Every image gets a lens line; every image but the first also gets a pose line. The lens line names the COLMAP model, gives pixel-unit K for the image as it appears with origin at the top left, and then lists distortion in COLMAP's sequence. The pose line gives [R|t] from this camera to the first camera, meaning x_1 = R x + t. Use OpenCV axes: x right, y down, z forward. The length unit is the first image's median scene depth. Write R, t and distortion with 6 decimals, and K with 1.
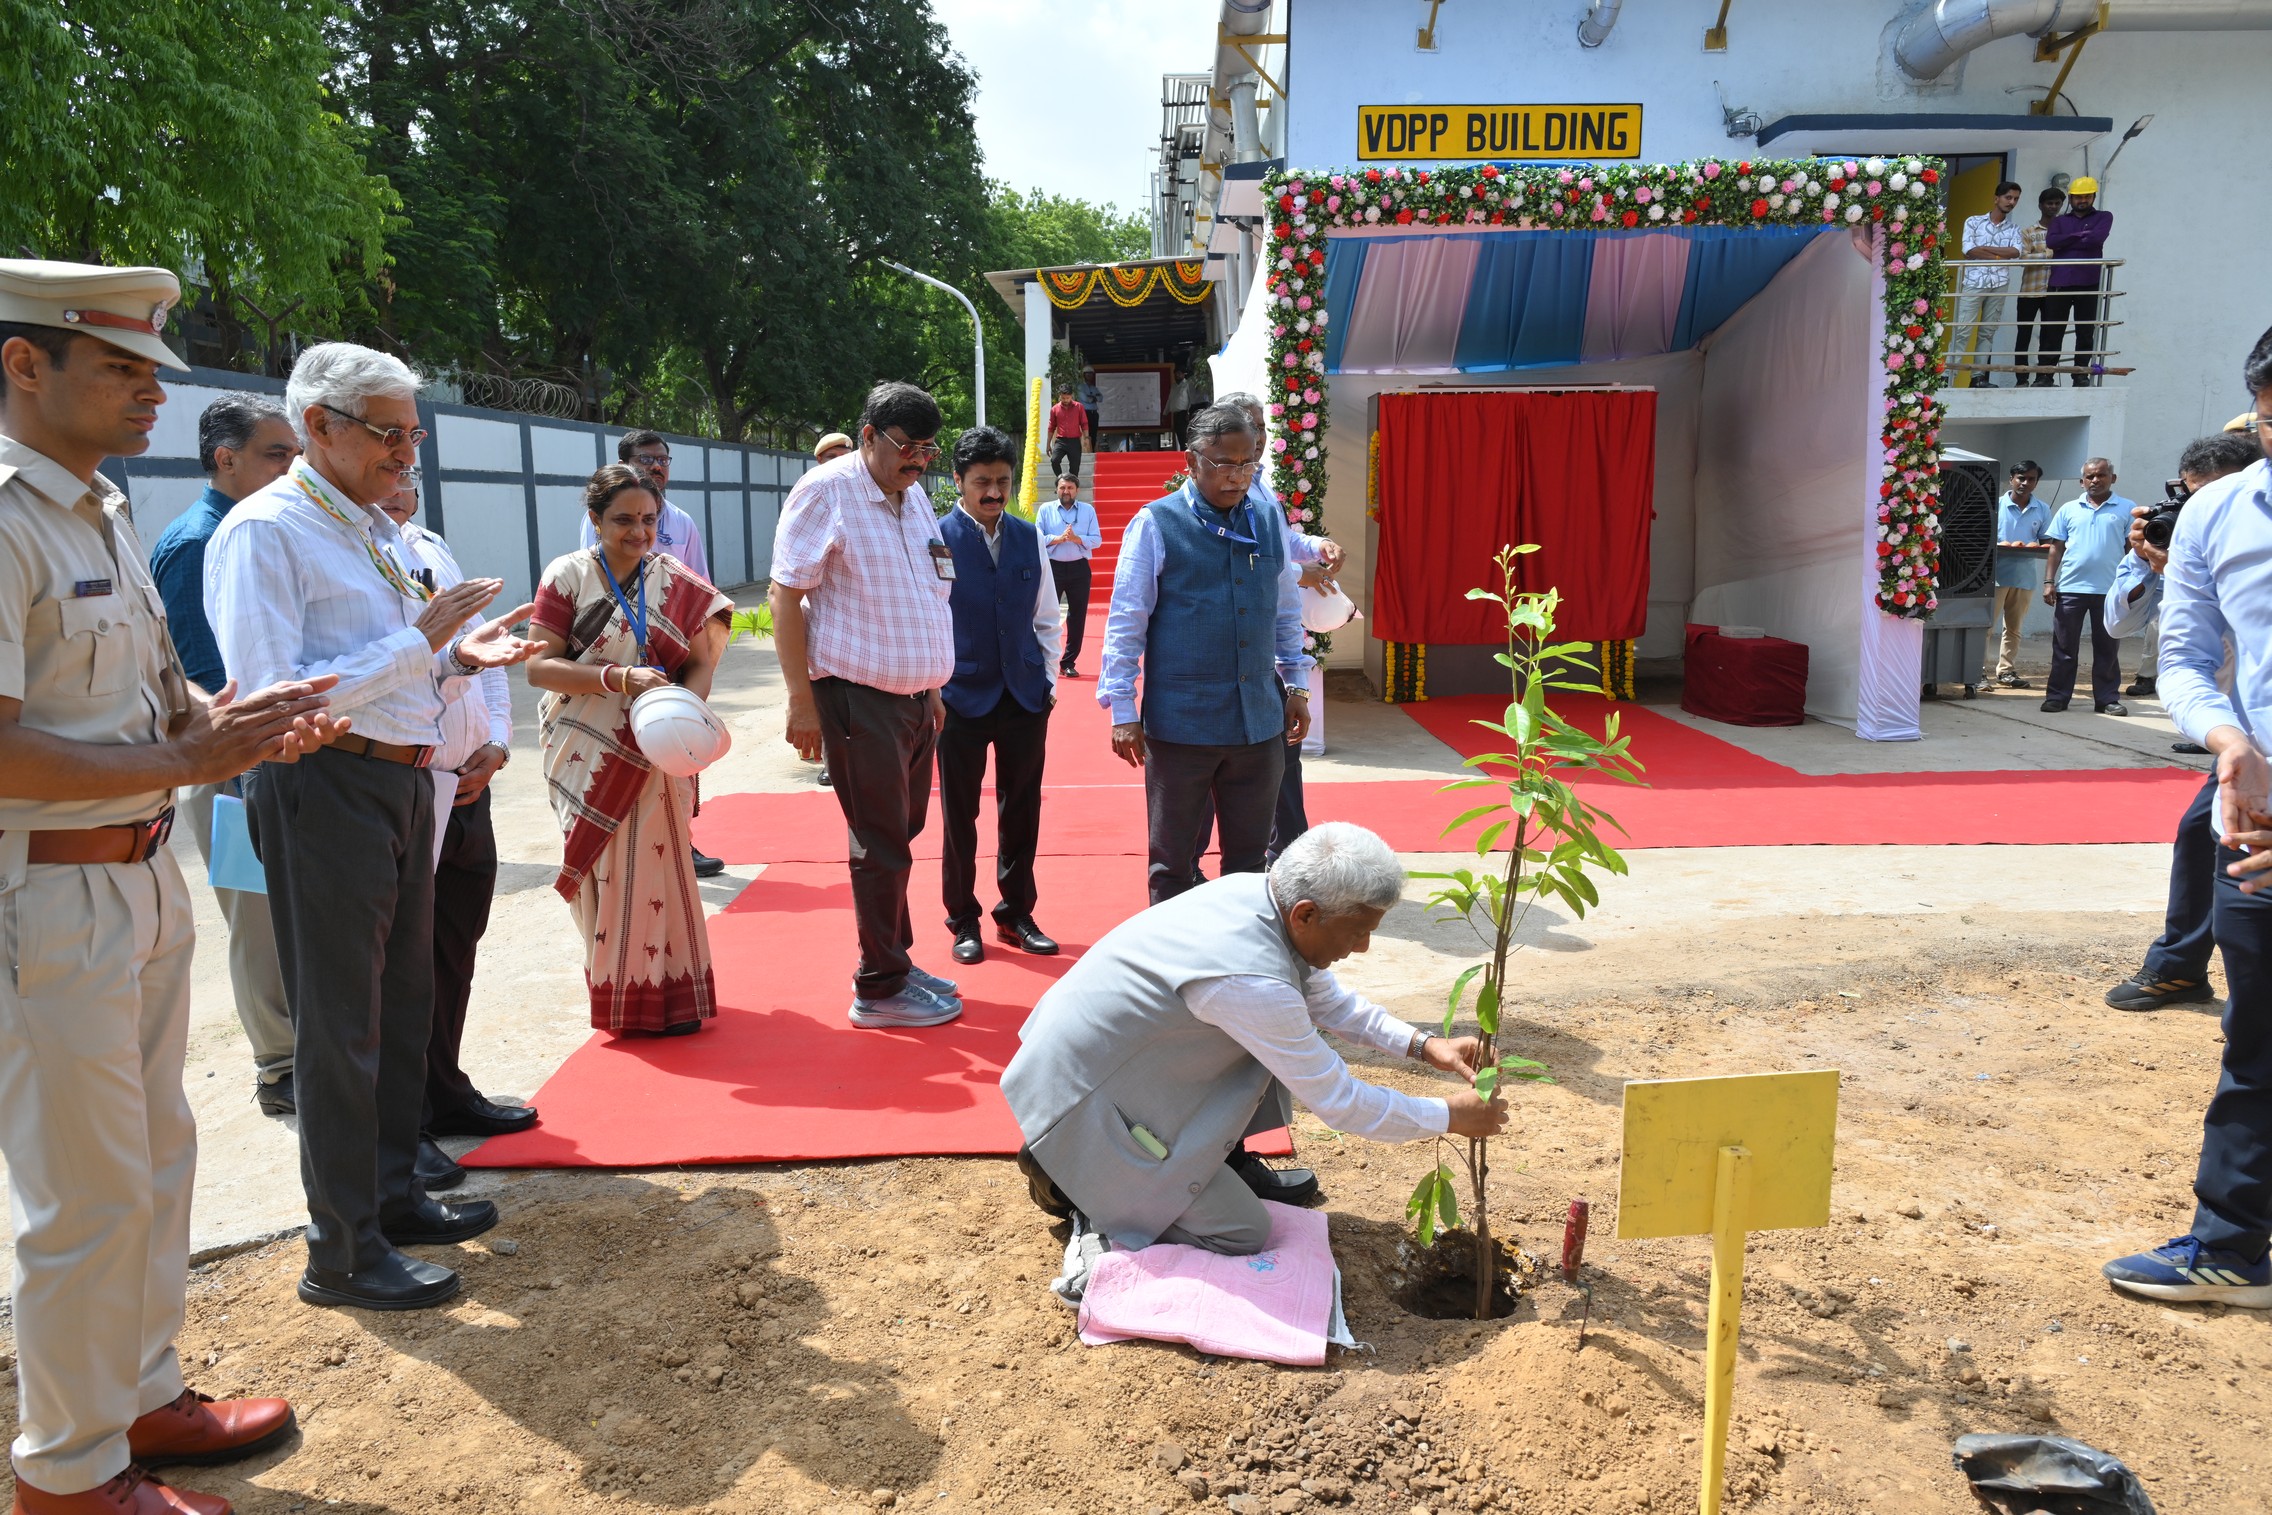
lens RADIAL K [[1483.6, 0, 1130.7], [0, 1483.6, 740.9], [0, 0, 1]] dist [-0.007357, -0.005790]
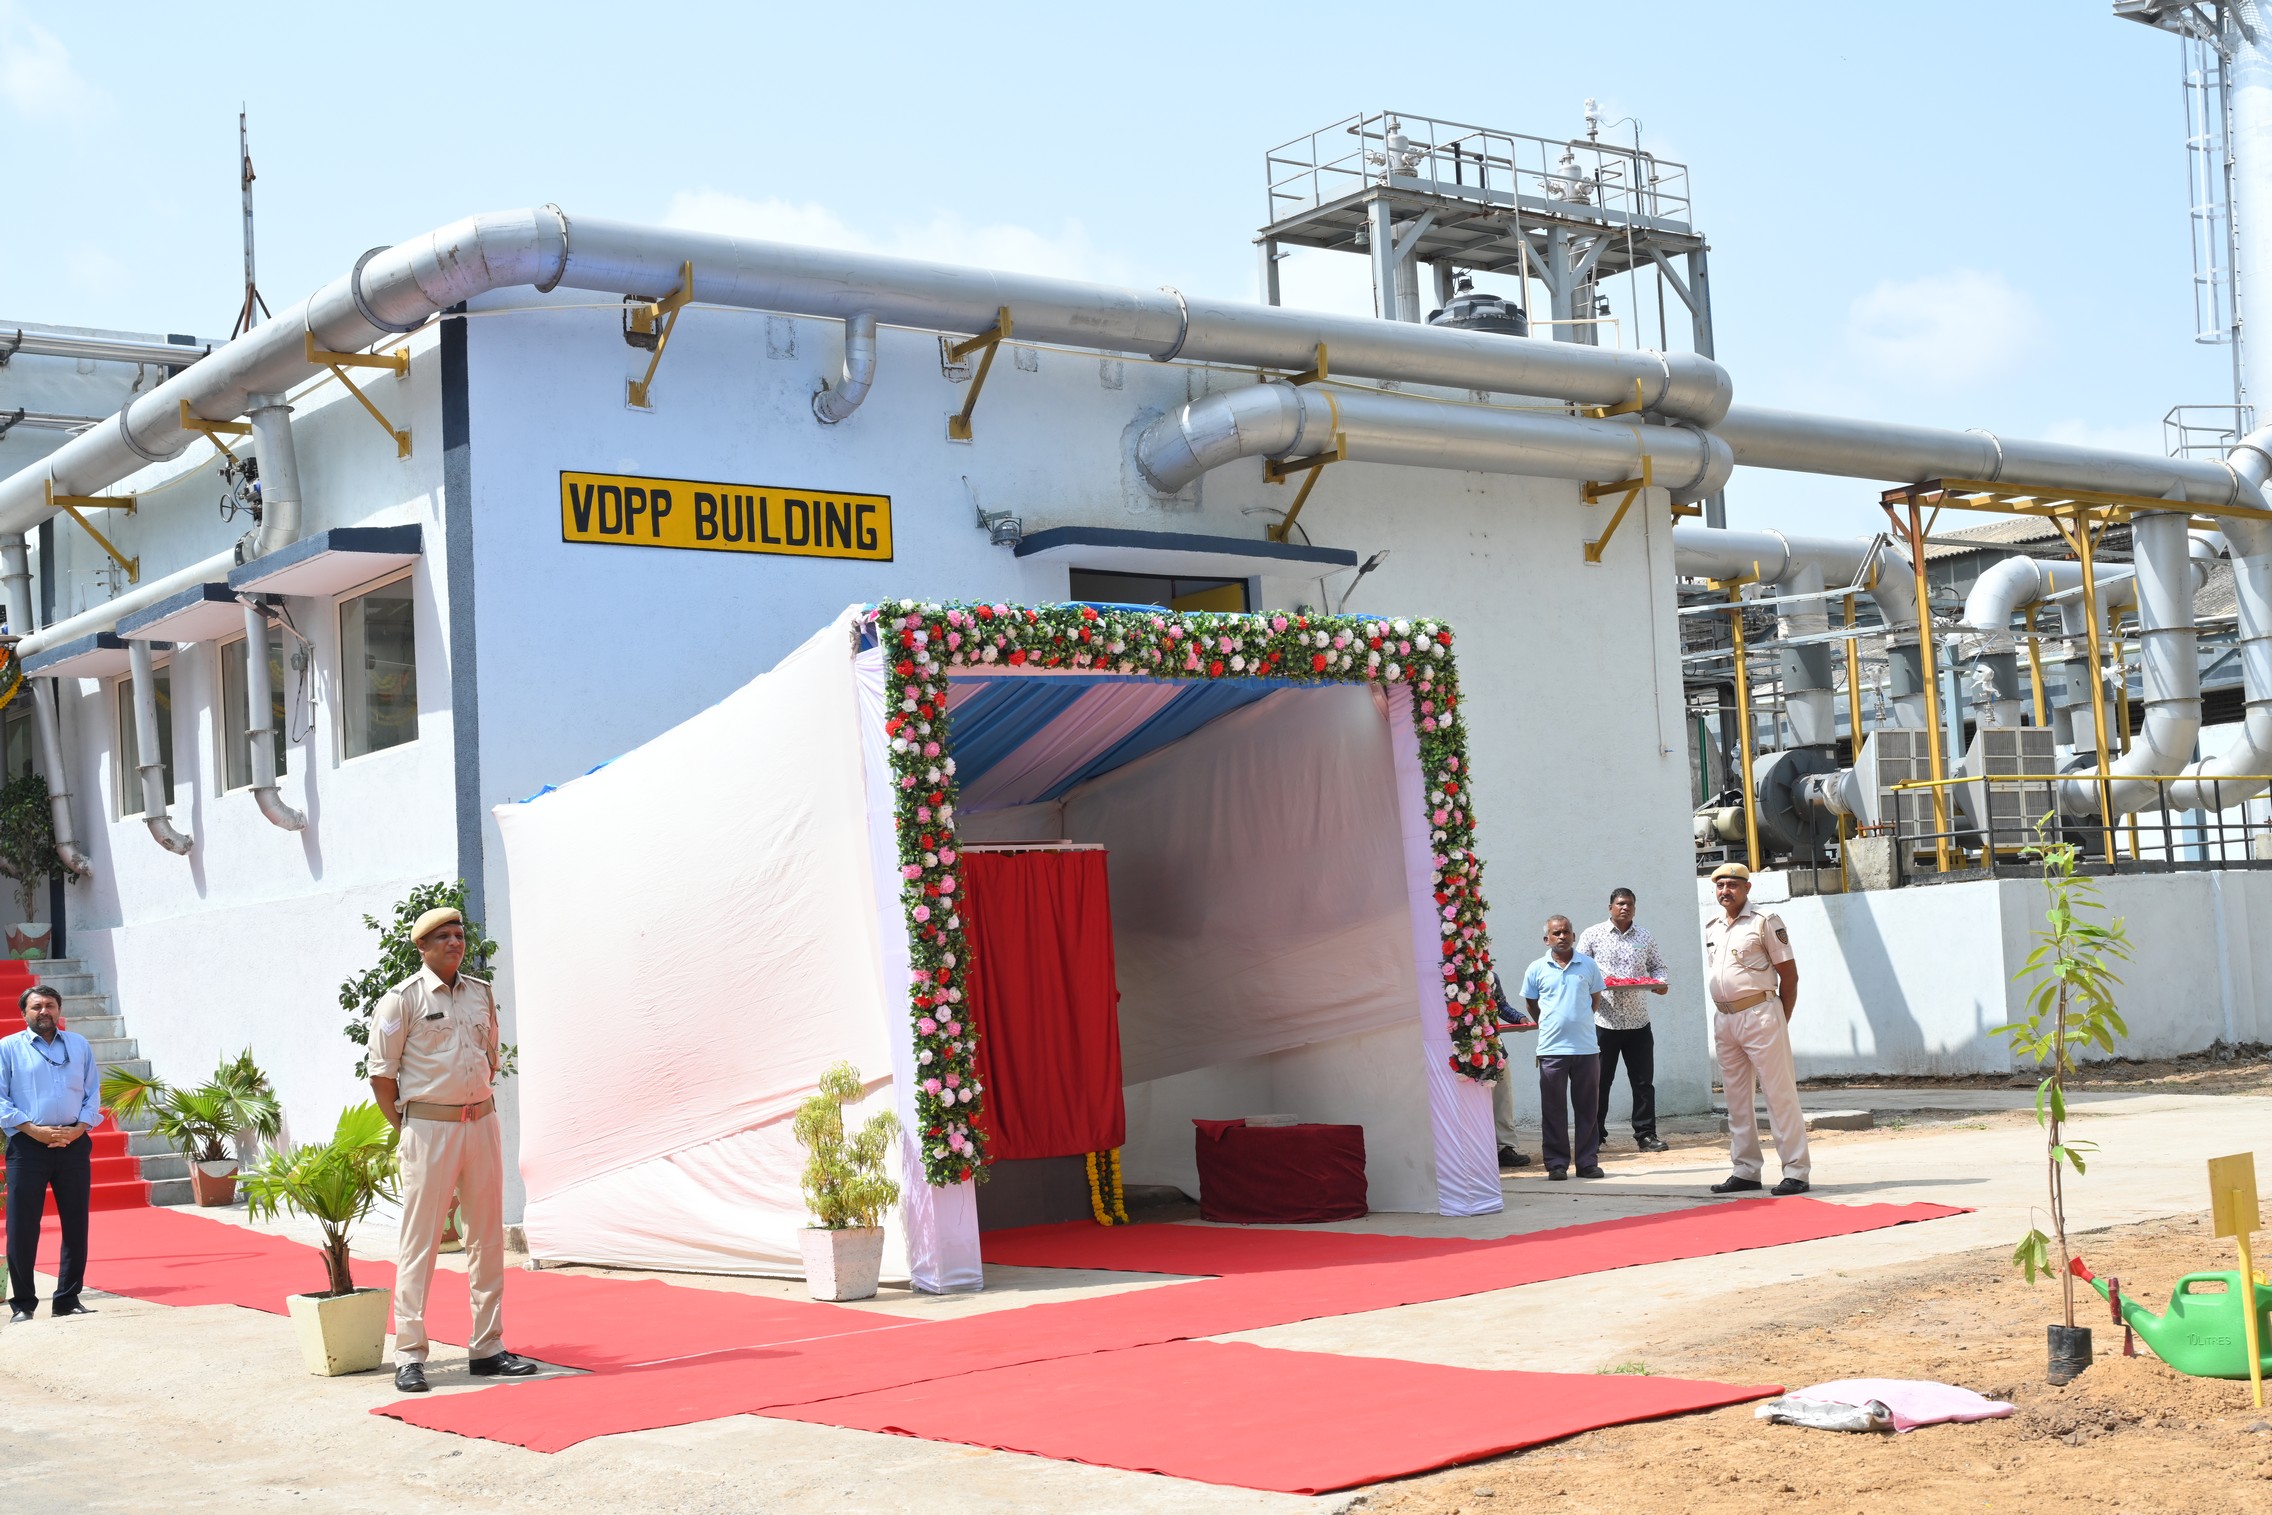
lens RADIAL K [[2837.9, 0, 1134.1], [0, 2837.9, 760.0], [0, 0, 1]] dist [-0.009653, 0.000000]
pose [[0.786228, 0.016686, 0.617712, -0.790608], [0.147292, 0.965762, -0.213561, 0.075653], [-0.600126, 0.258892, 0.756851, -0.301733]]
